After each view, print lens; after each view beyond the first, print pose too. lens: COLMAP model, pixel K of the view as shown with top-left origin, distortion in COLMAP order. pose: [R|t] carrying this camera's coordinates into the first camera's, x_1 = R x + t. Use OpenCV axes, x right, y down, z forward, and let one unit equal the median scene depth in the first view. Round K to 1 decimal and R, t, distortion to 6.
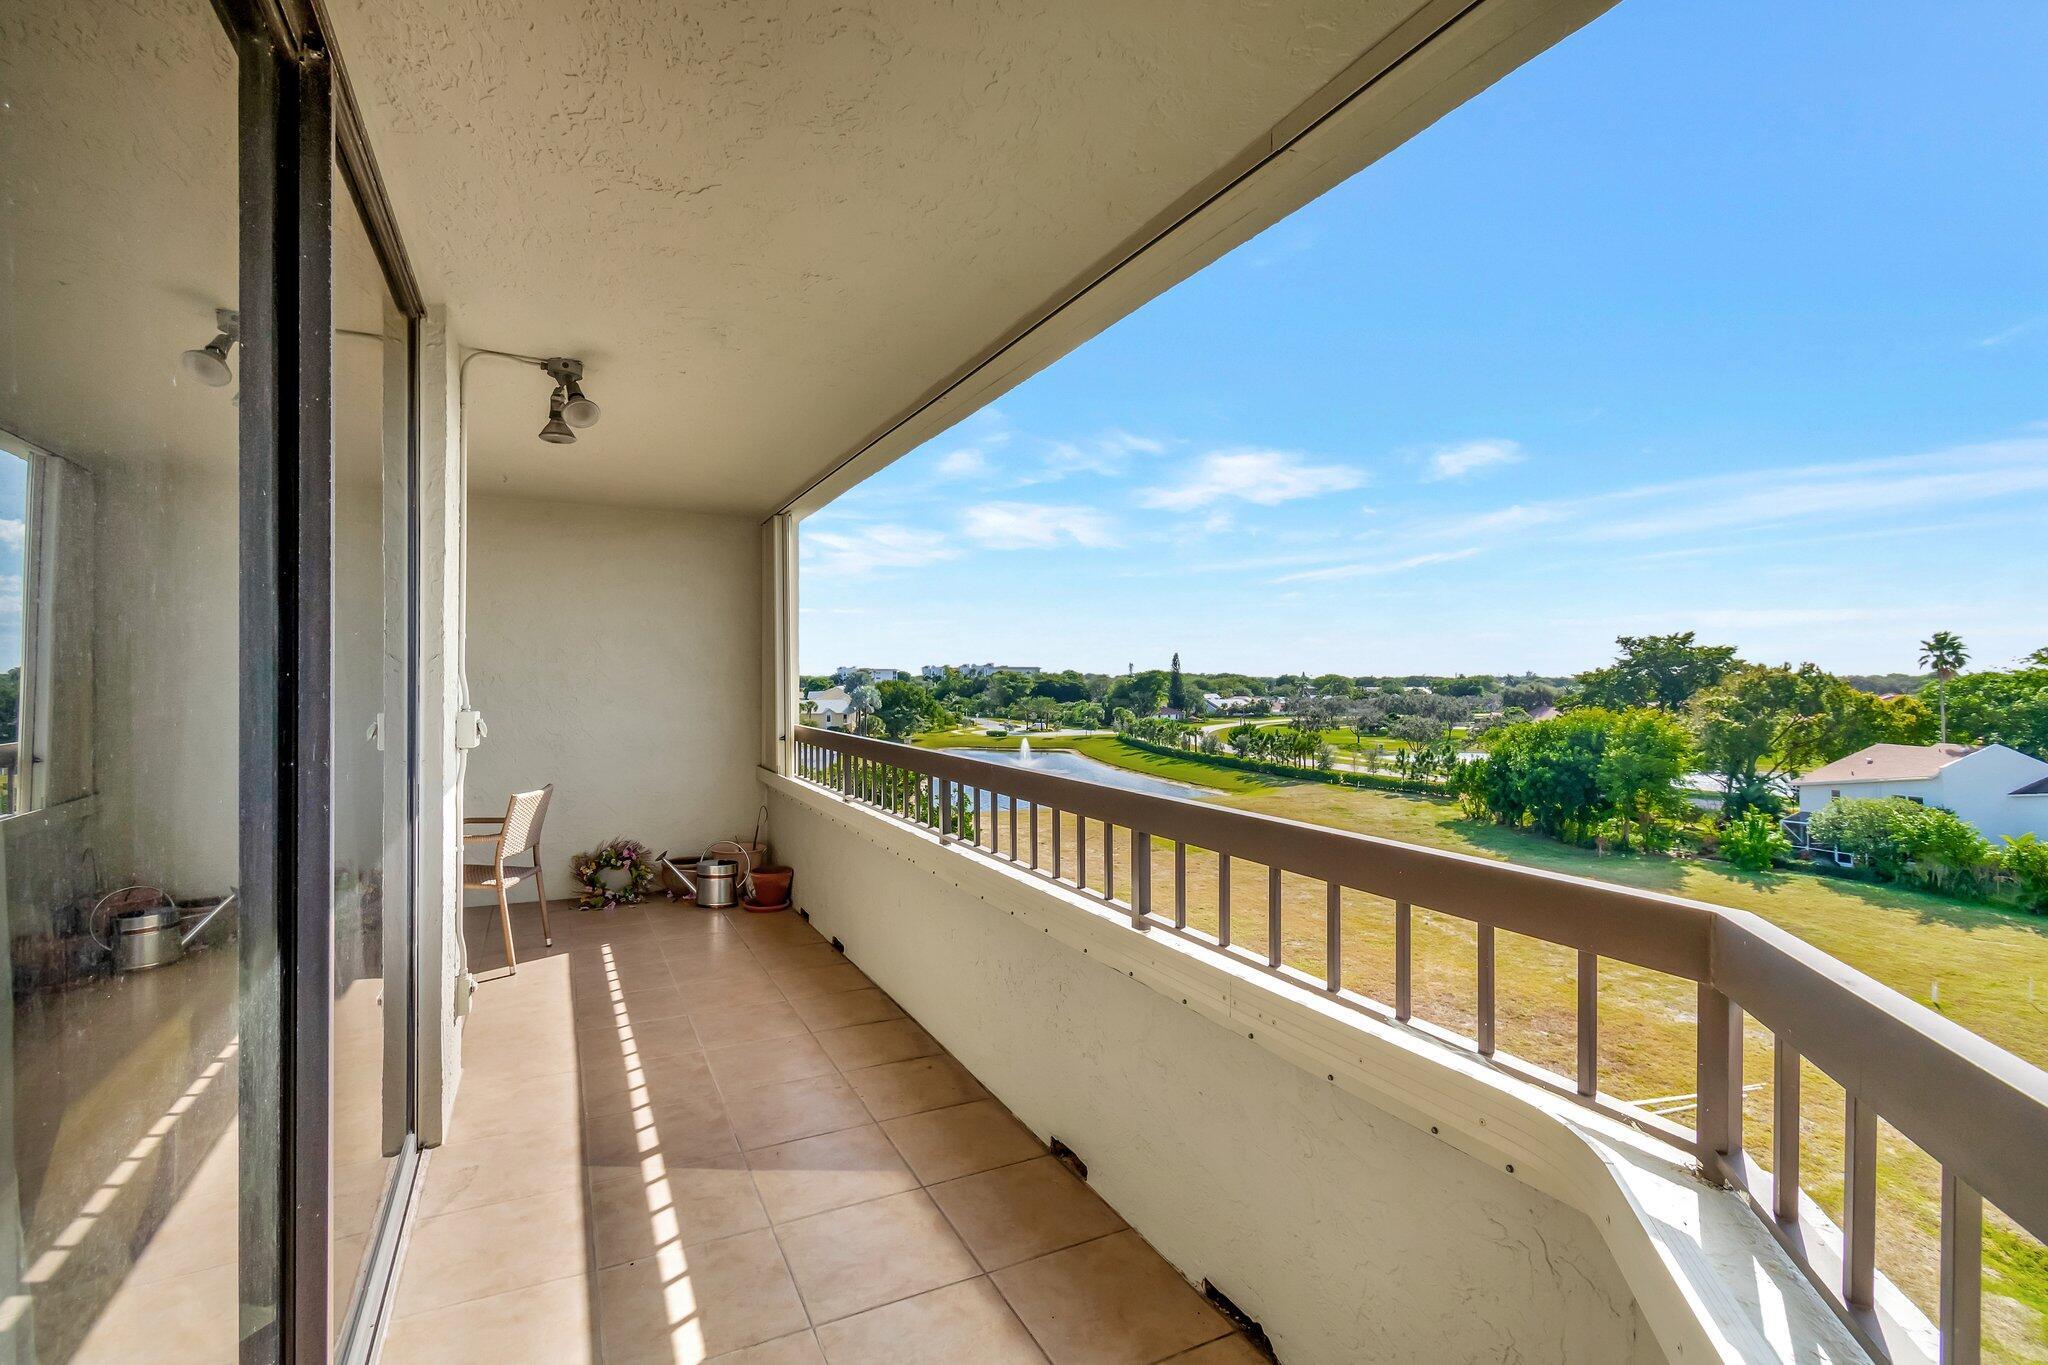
lens RADIAL K [[935.4, 0, 1001.9], [0, 935.4, 679.8], [0, 0, 1]] dist [0.002803, -0.003839]
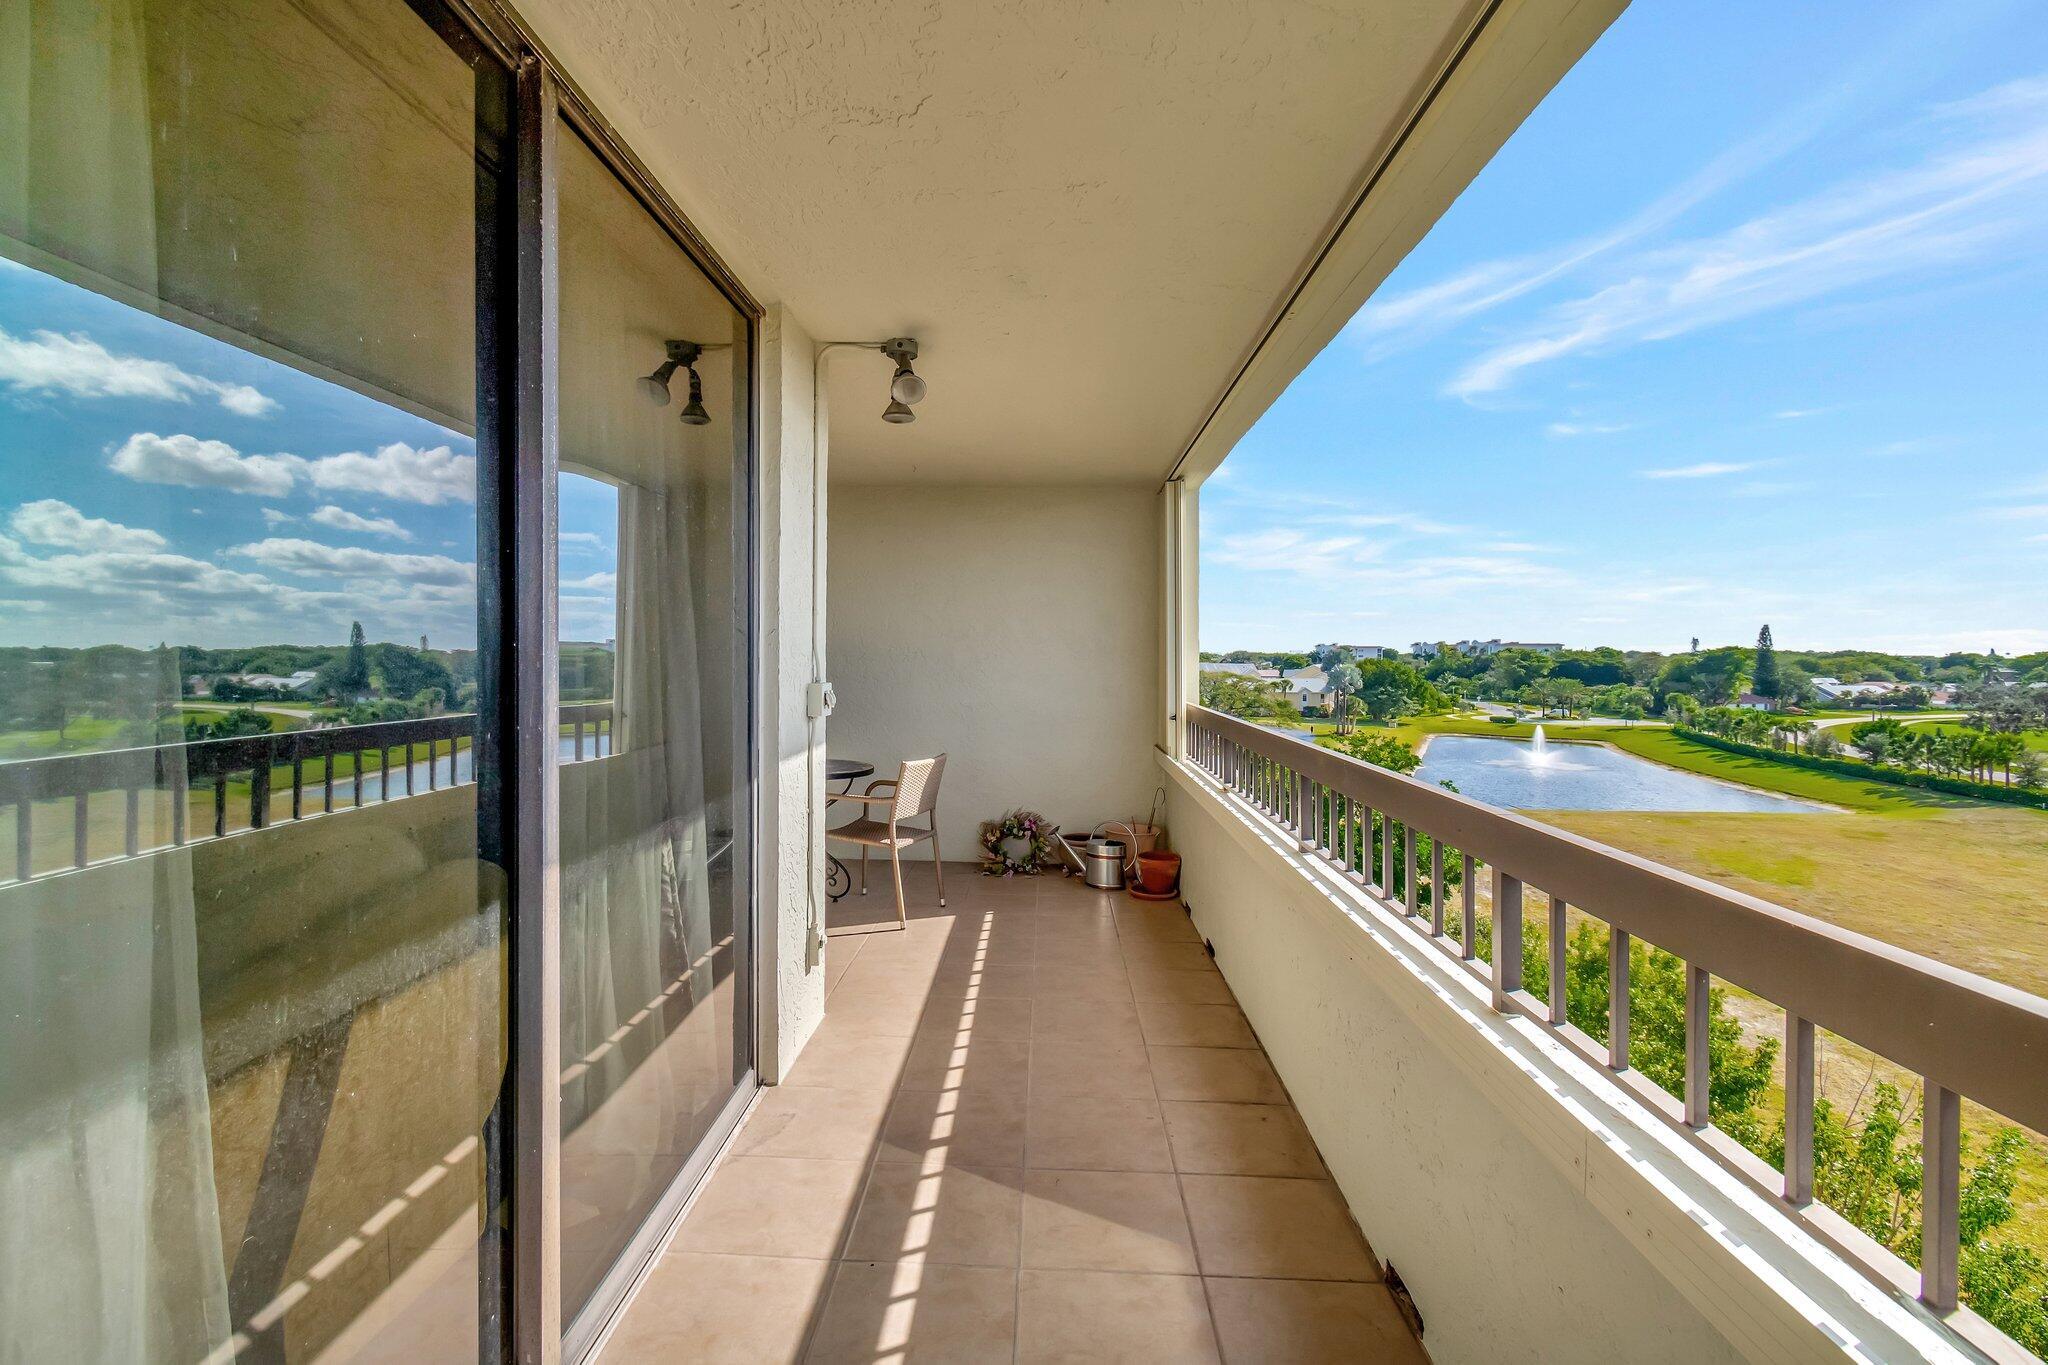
lens RADIAL K [[935.4, 0, 984.2], [0, 935.4, 665.5], [0, 0, 1]] dist [0.002803, -0.003839]
pose [[0.870257, 0.007518, -0.492540, 0.063554], [-0.003276, 0.999950, 0.009475, 0.001461], [0.492586, -0.006632, 0.870238, 0.085931]]
